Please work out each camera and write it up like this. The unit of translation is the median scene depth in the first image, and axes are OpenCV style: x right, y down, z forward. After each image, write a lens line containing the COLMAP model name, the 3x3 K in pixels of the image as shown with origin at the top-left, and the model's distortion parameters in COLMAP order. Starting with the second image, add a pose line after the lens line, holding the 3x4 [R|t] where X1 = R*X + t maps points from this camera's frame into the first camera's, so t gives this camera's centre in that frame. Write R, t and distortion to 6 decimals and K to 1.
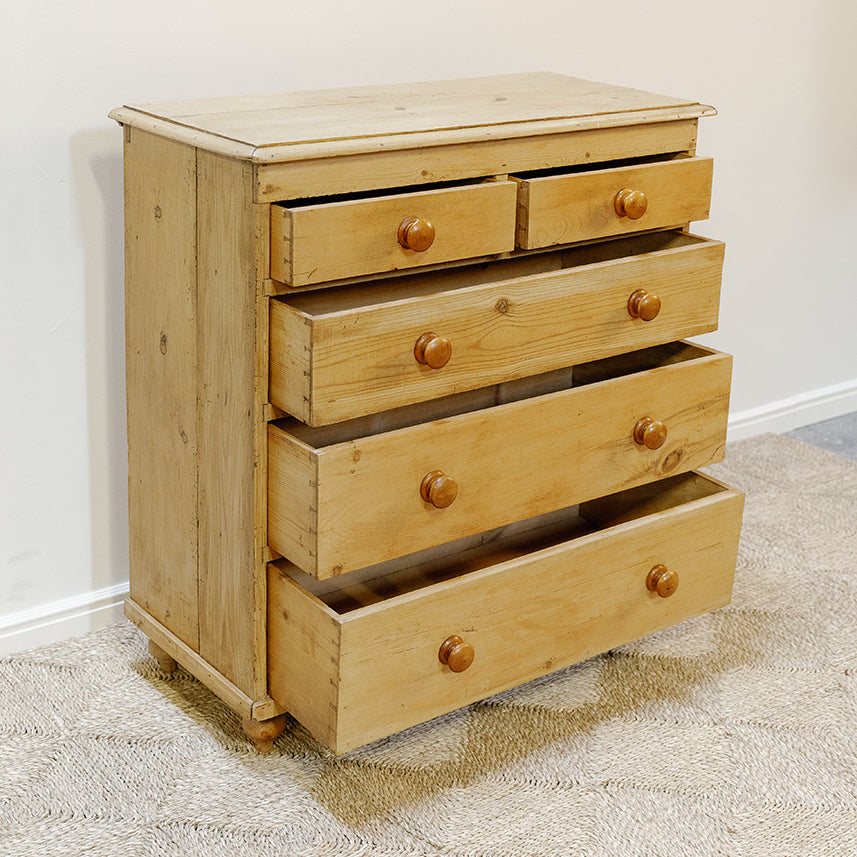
lens RADIAL K [[1503.2, 0, 430.9], [0, 1503.2, 293.0], [0, 0, 1]] dist [0.004711, -0.058282]
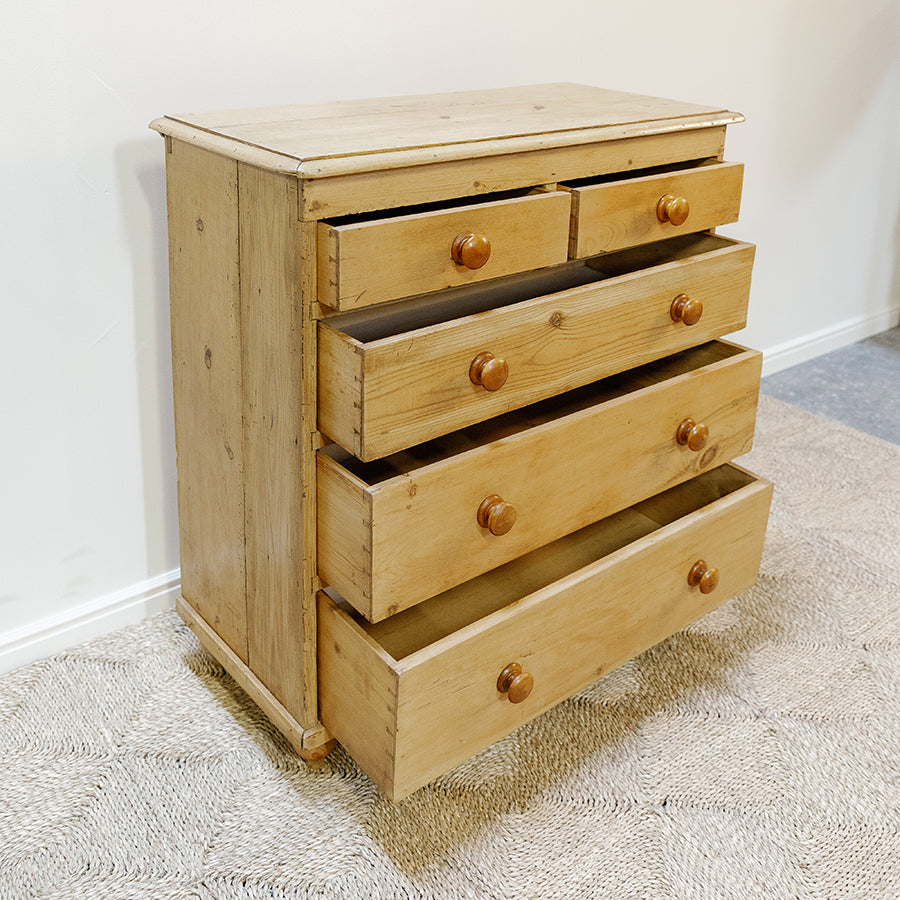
lens RADIAL K [[1009.1, 0, 451.3], [0, 1009.1, 244.6], [0, 0, 1]] dist [-0.001578, 0.002319]
pose [[0.999400, -0.009970, 0.033184, -0.040568], [0.009813, 0.999940, 0.004891, -0.042499], [-0.033230, -0.004562, 0.999437, 0.339169]]
